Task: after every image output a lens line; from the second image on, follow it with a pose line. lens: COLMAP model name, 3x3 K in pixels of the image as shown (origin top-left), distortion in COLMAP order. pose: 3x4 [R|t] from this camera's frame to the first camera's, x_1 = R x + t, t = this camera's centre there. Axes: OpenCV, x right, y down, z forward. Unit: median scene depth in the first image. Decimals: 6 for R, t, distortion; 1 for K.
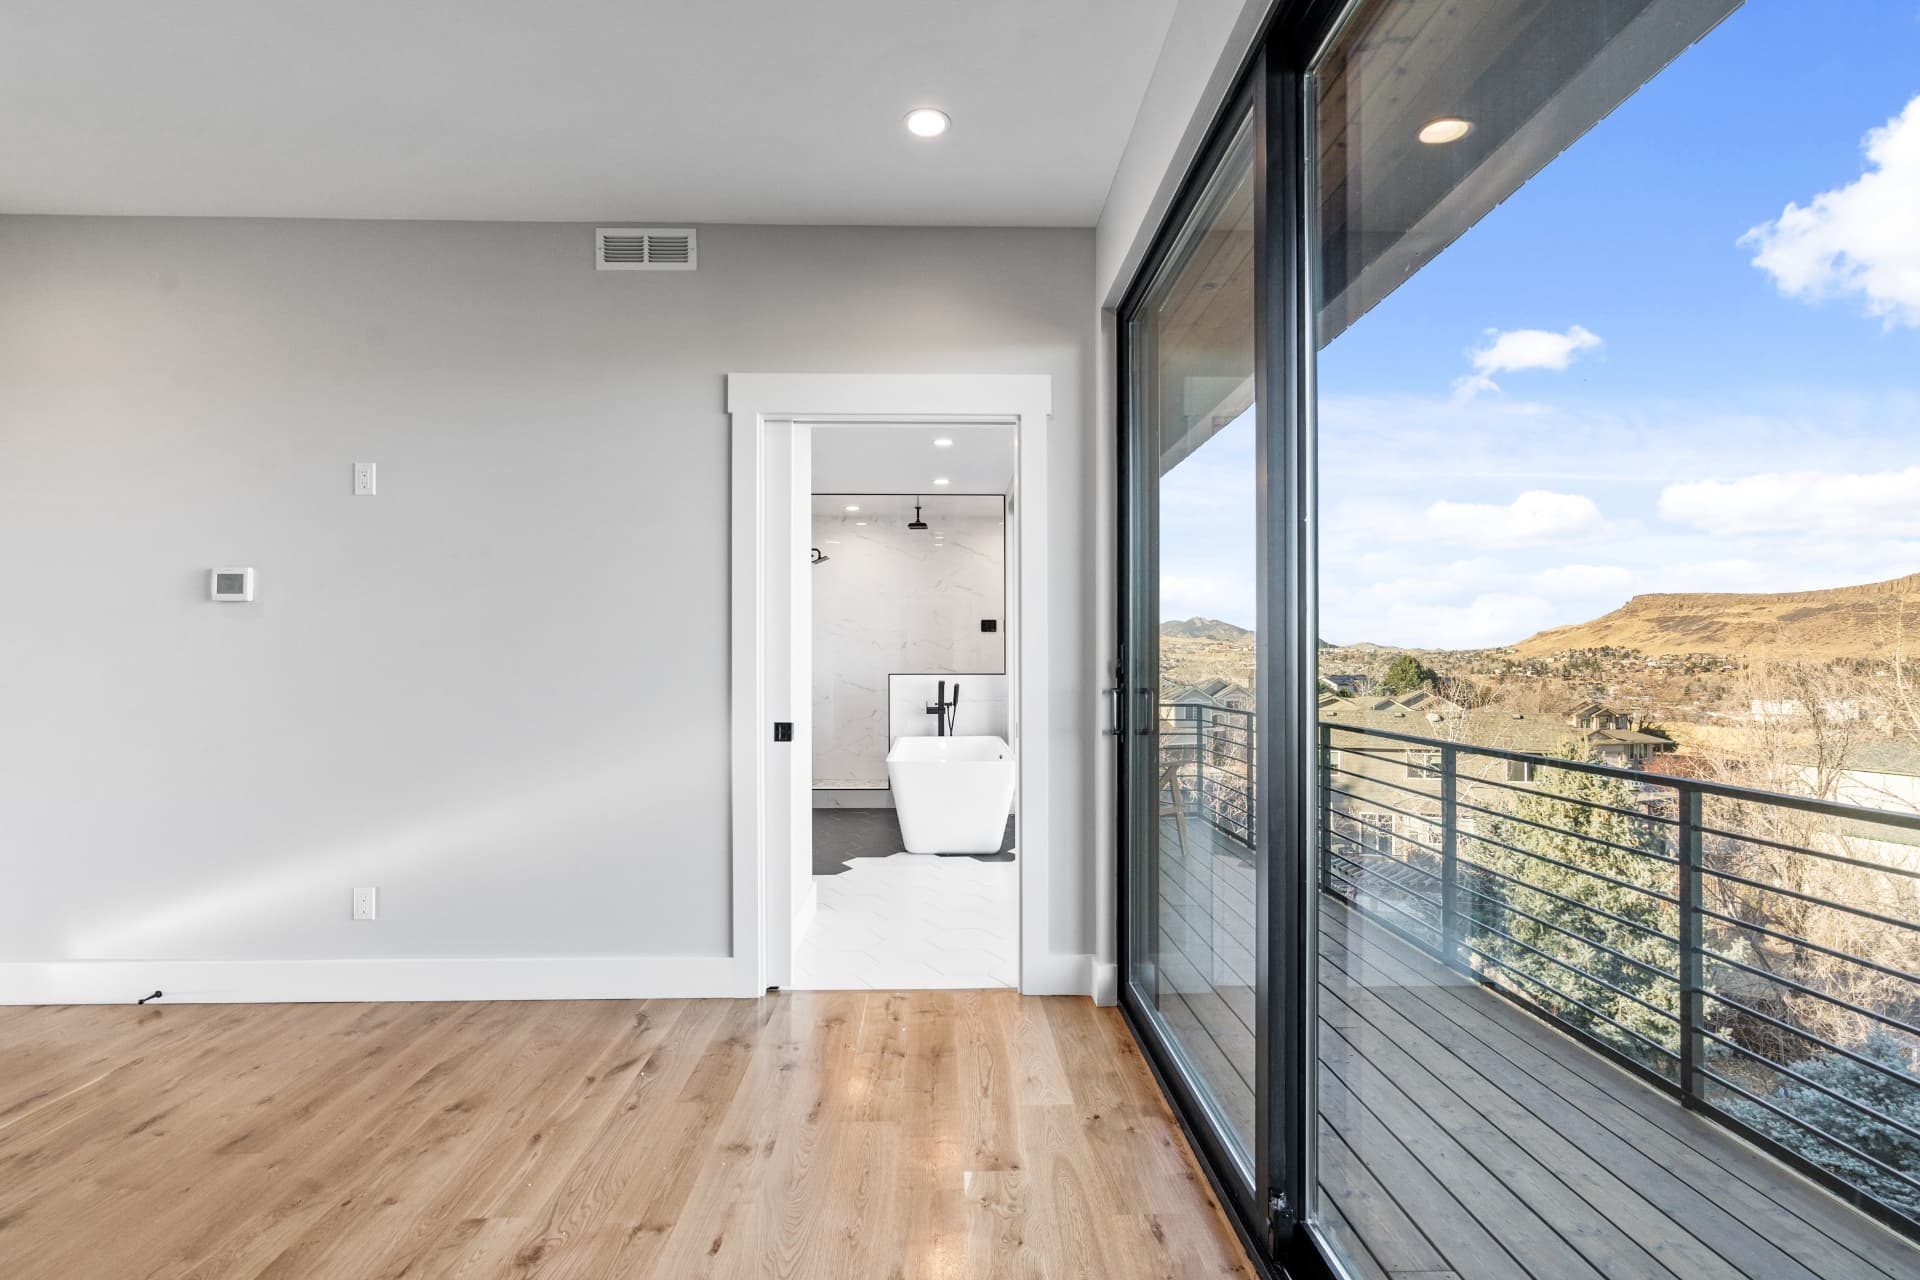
lens RADIAL K [[883.3, 0, 971.7], [0, 883.3, 649.0], [0, 0, 1]] dist [-0.002799, -0.000843]
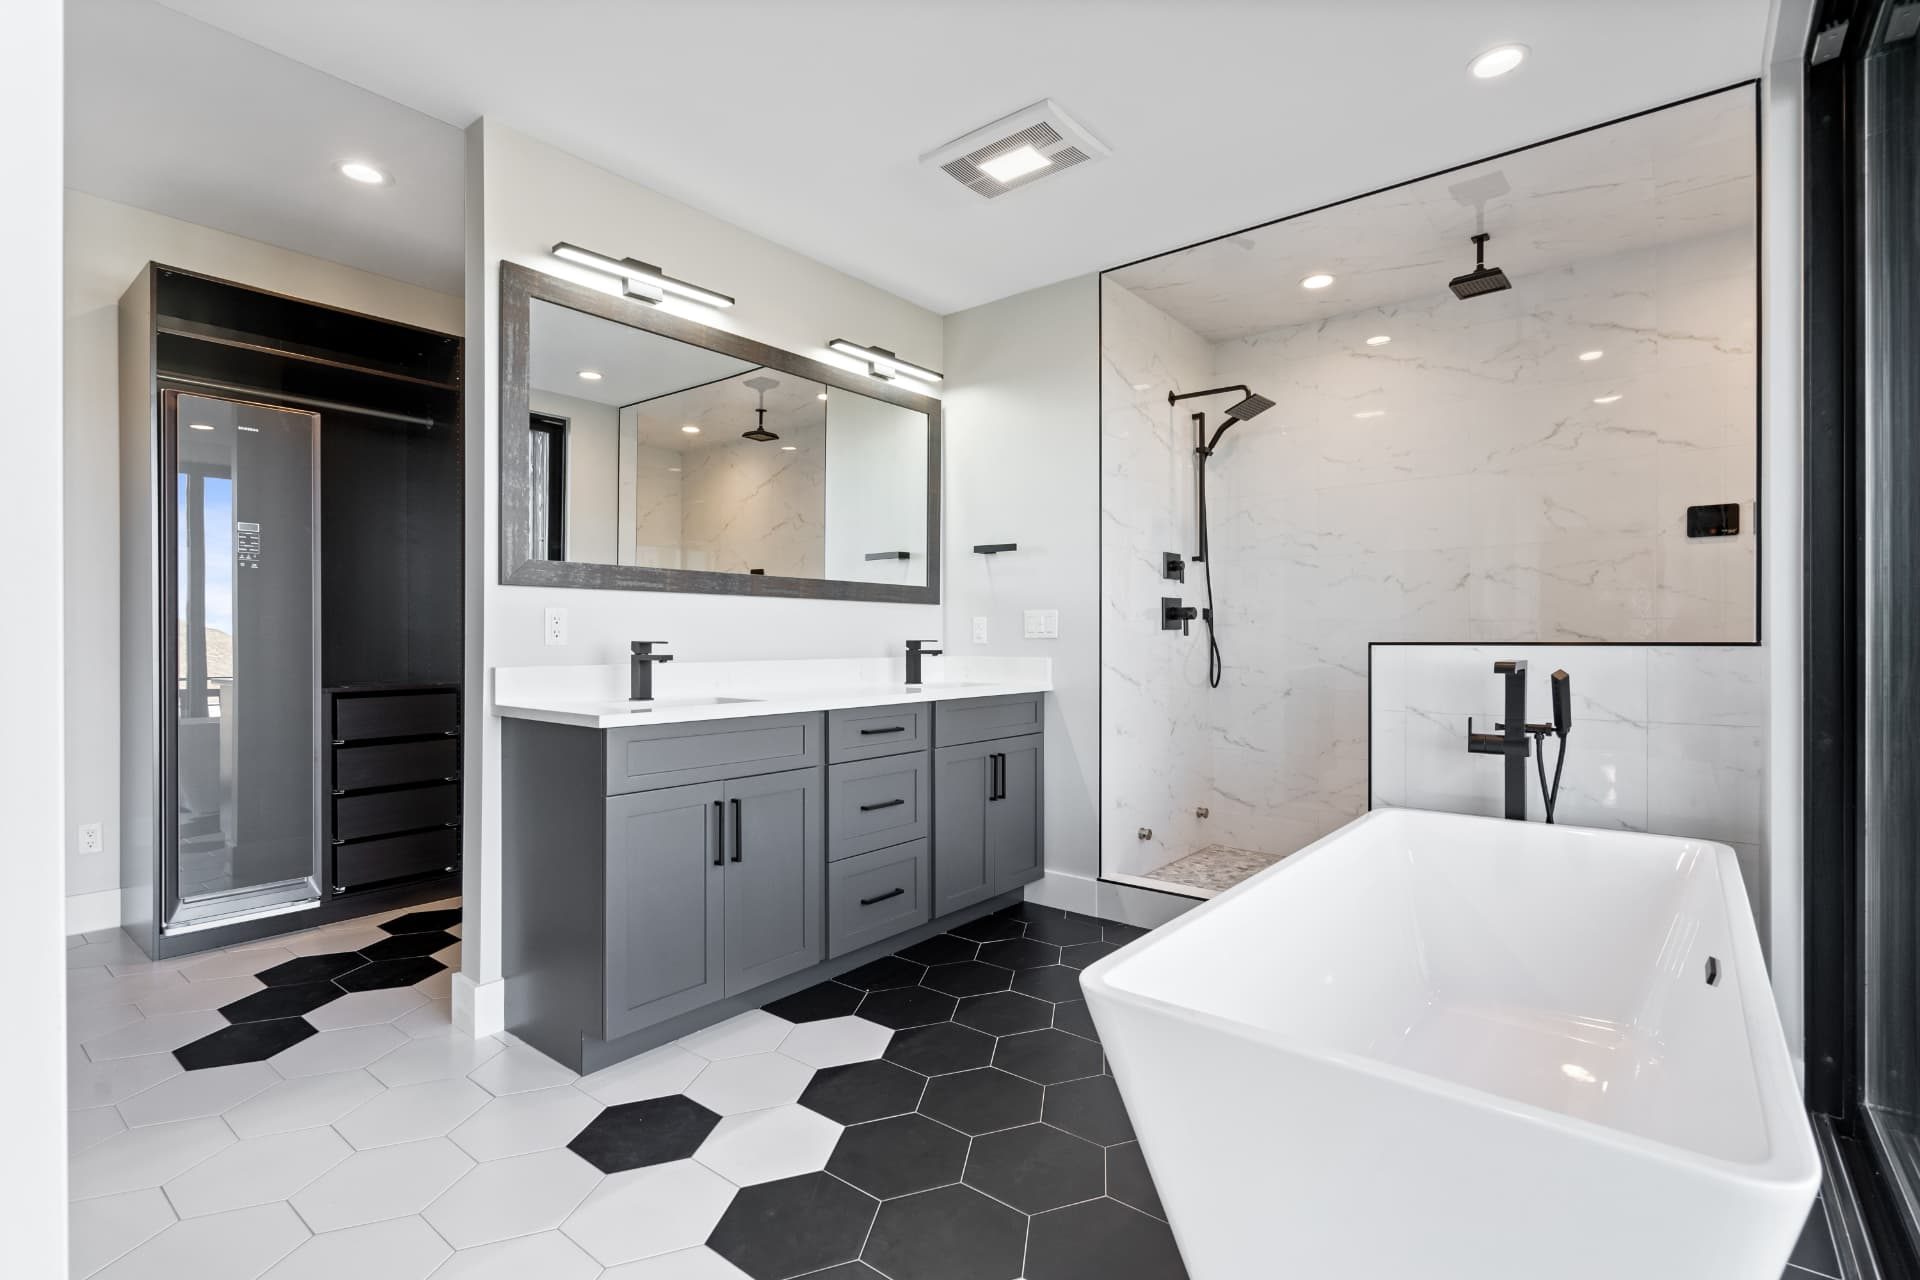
lens RADIAL K [[883.3, 0, 1020.5], [0, 883.3, 637.4], [0, 0, 1]] dist [-0.002799, -0.000843]
pose [[0.756968, -0.007083, -0.653413, 0.047730], [0.009906, 0.999951, 0.000636, 0.023679], [0.653377, -0.006955, 0.757001, 0.598070]]
